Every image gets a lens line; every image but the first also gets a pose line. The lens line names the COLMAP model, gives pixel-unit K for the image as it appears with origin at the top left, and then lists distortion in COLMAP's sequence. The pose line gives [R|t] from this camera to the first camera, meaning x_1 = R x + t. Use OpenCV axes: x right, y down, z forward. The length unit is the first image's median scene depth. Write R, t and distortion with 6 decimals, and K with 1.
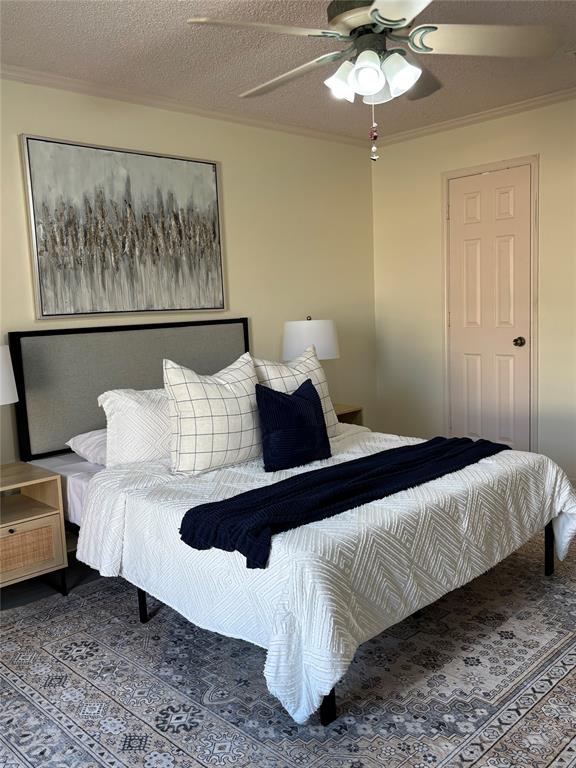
lens RADIAL K [[682.9, 0, 289.4], [0, 682.9, 388.2], [0, 0, 1]] dist [-0.002100, 0.005587]
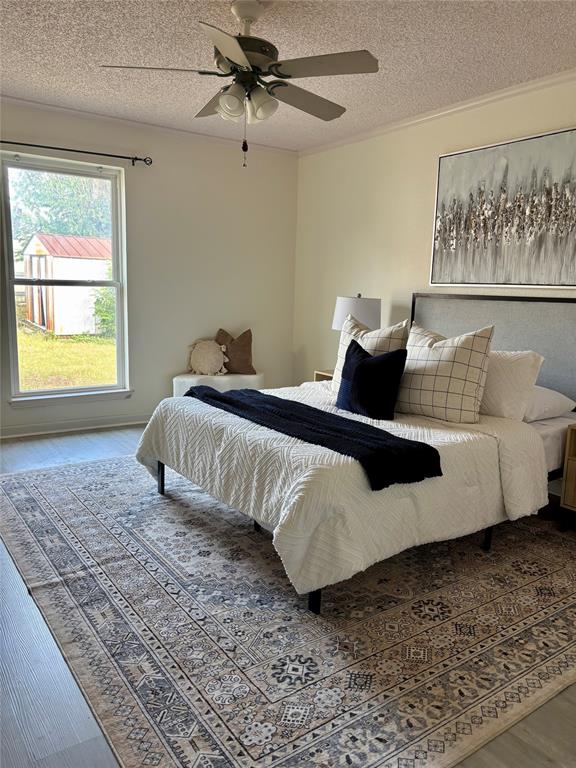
lens RADIAL K [[580.7, 0, 289.1], [0, 580.7, 379.2], [0, 0, 1]] dist [0.044306, -0.060202]
pose [[-0.161268, 0.195608, -0.967331, 0.902443], [-0.139912, 0.965730, 0.218610, -0.136682], [0.976943, 0.170595, -0.128373, 0.893804]]
